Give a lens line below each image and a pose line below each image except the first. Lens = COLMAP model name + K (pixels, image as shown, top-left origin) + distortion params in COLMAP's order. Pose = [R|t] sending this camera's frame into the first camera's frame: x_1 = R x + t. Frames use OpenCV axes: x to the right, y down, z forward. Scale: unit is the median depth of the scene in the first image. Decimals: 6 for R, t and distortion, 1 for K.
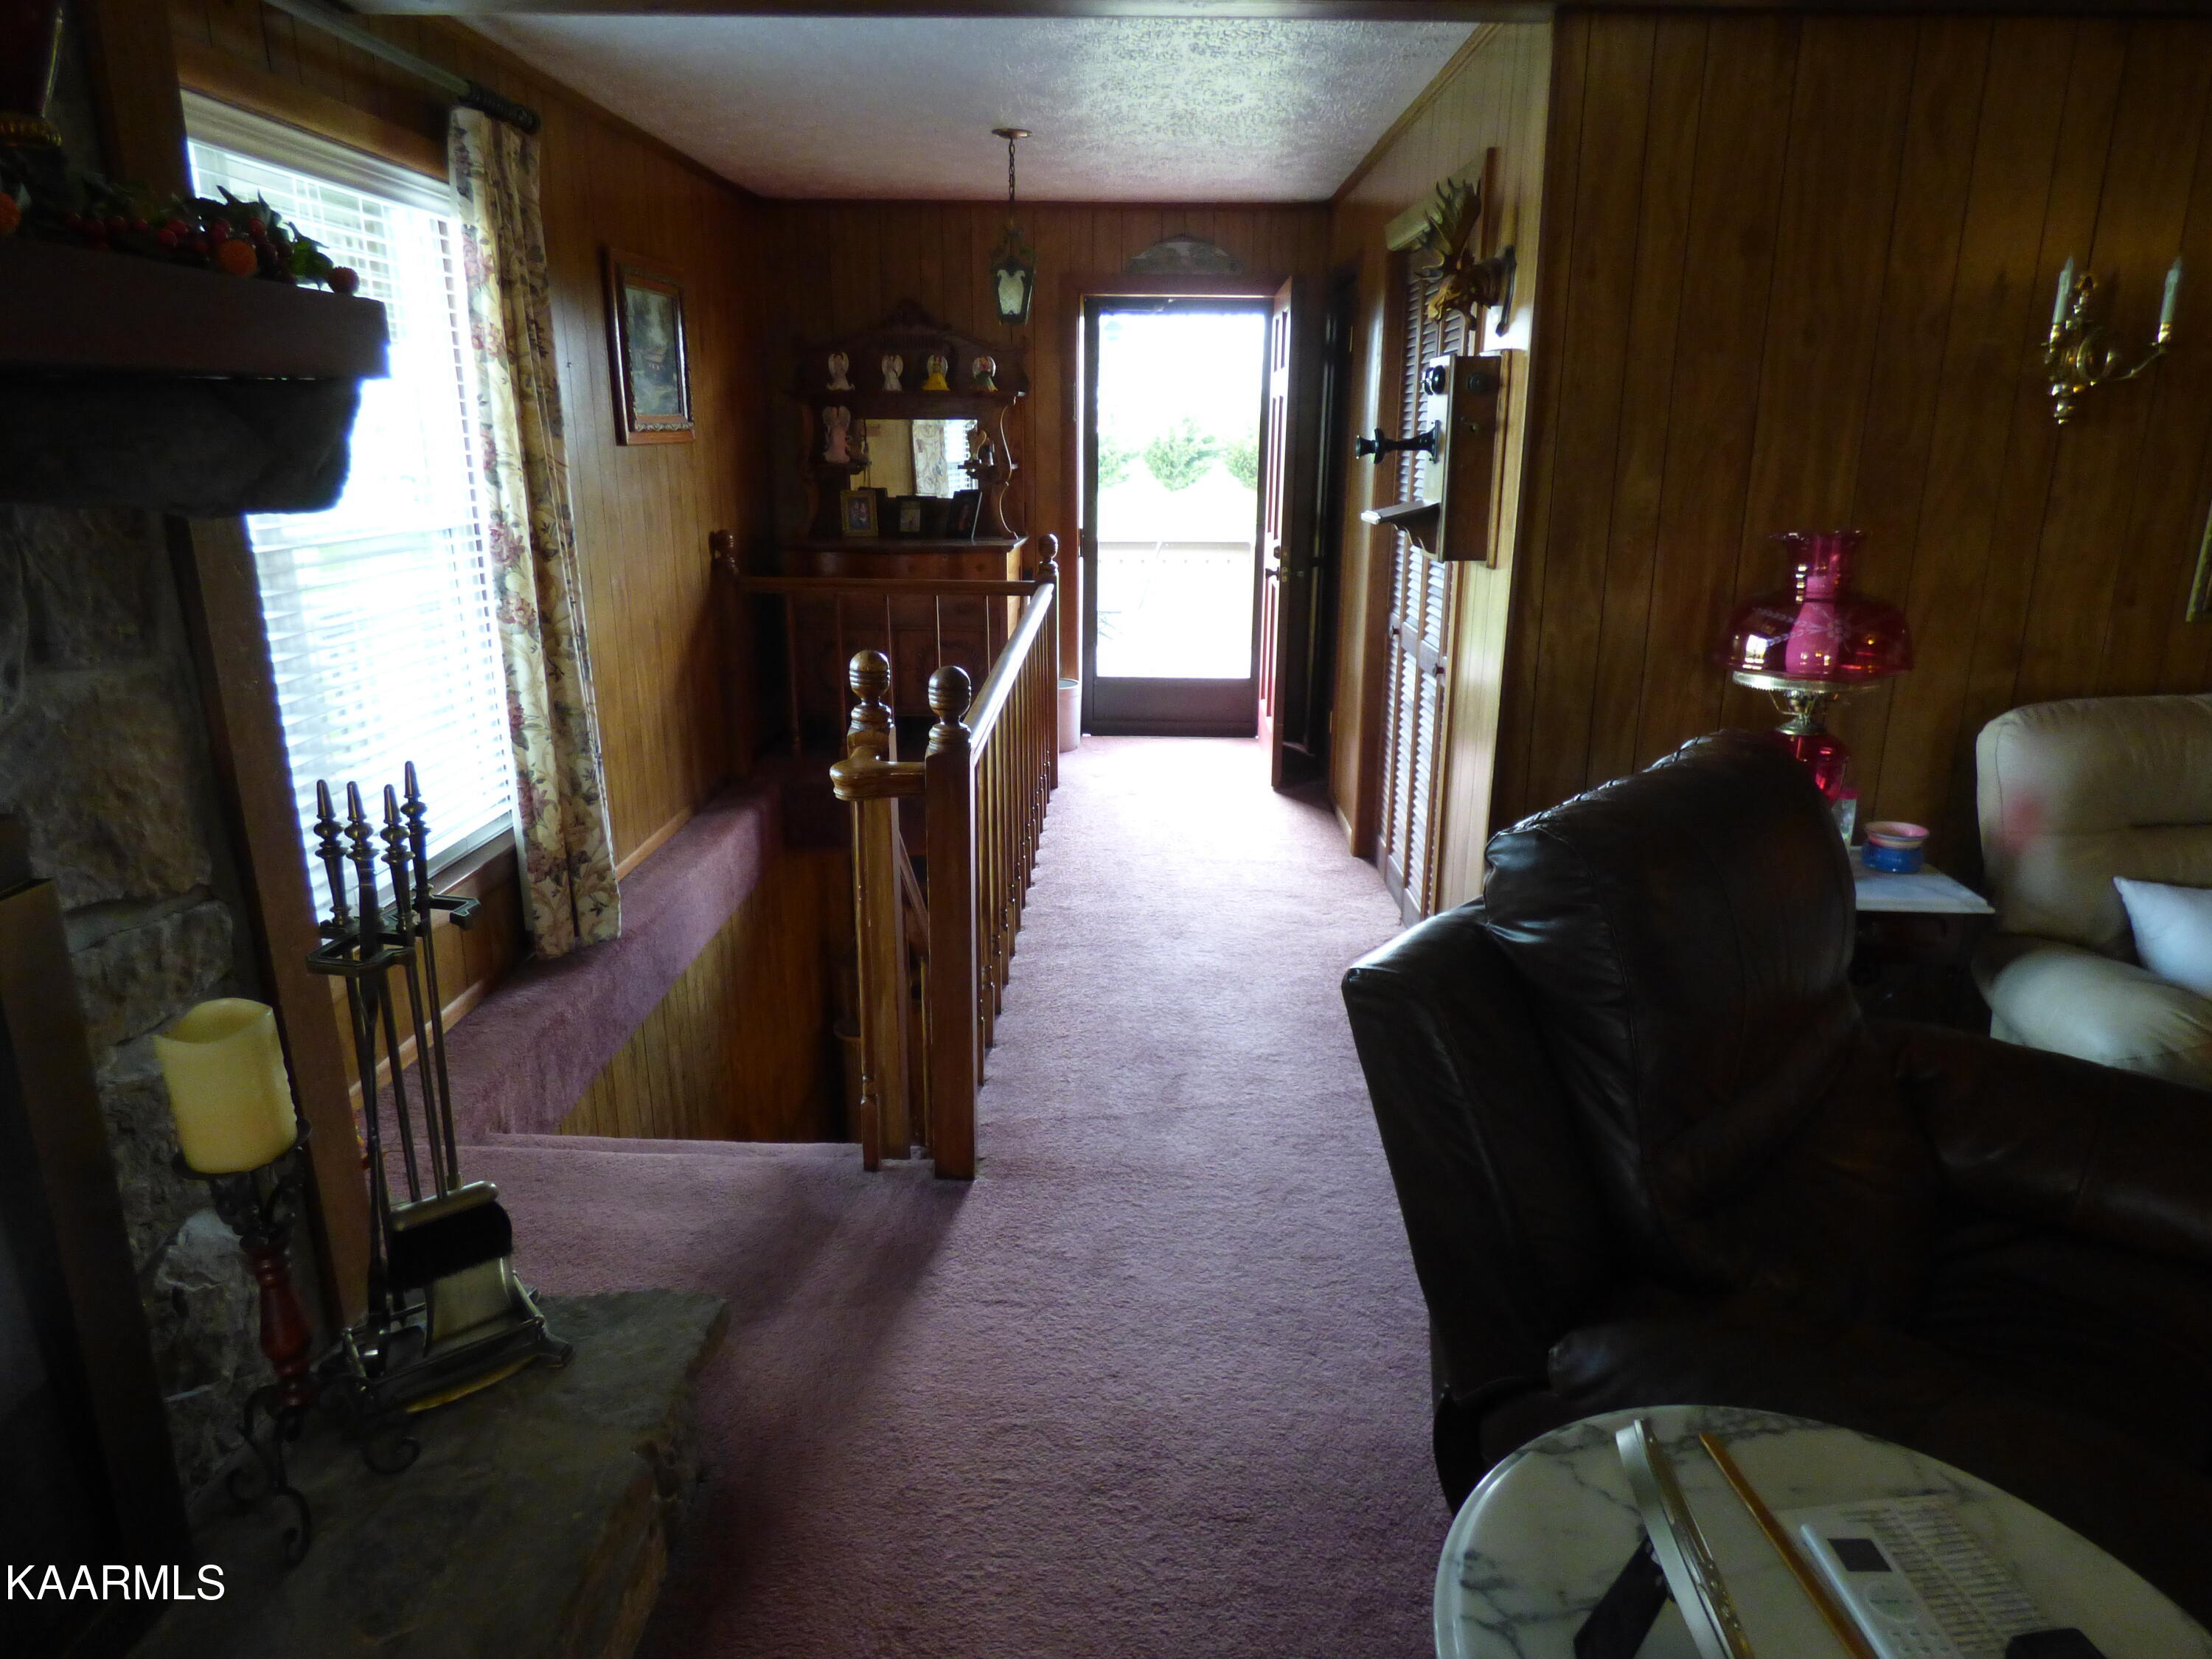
lens RADIAL K [[1357.9, 0, 1120.4], [0, 1357.9, 839.7], [0, 0, 1]] dist [-0.006335, -0.006388]
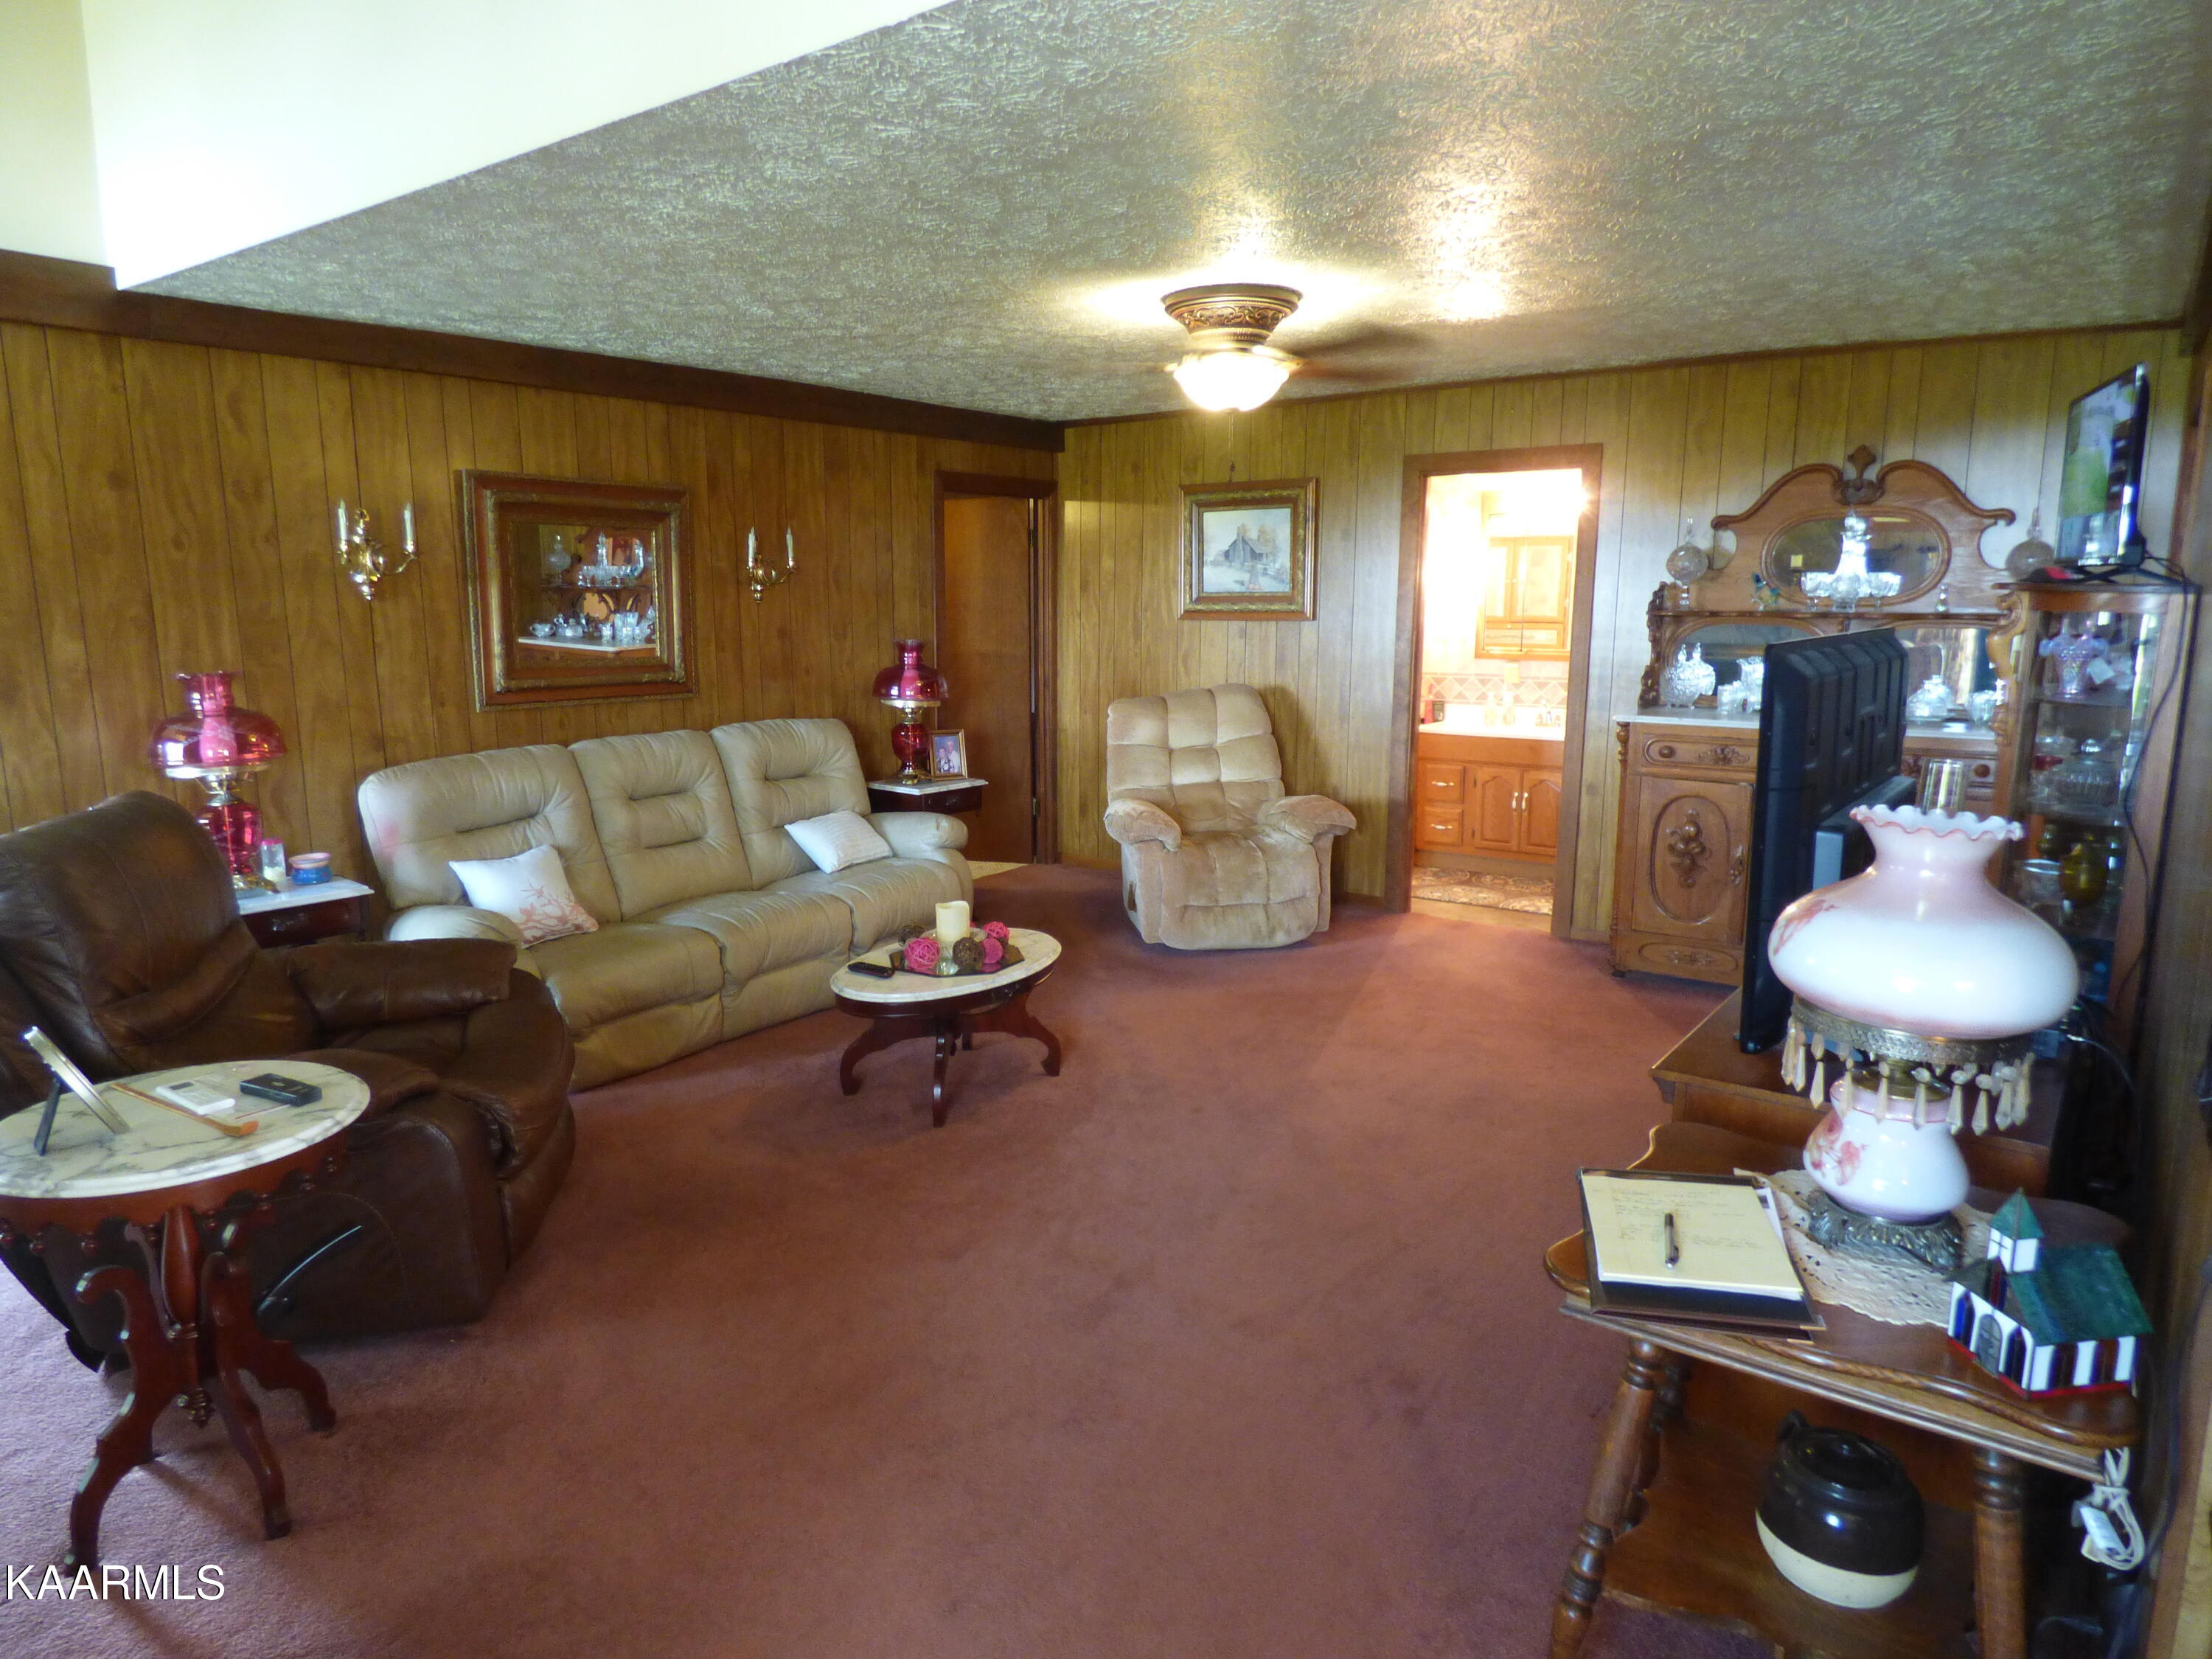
lens RADIAL K [[1357.9, 0, 1116.5], [0, 1357.9, 819.4], [0, 0, 1]] dist [-0.006335, -0.006388]
pose [[0.585870, -0.138958, 0.798403, -0.112633], [0.238161, 0.971209, -0.005728, 0.178358], [-0.774620, 0.193504, 0.602096, -0.646300]]
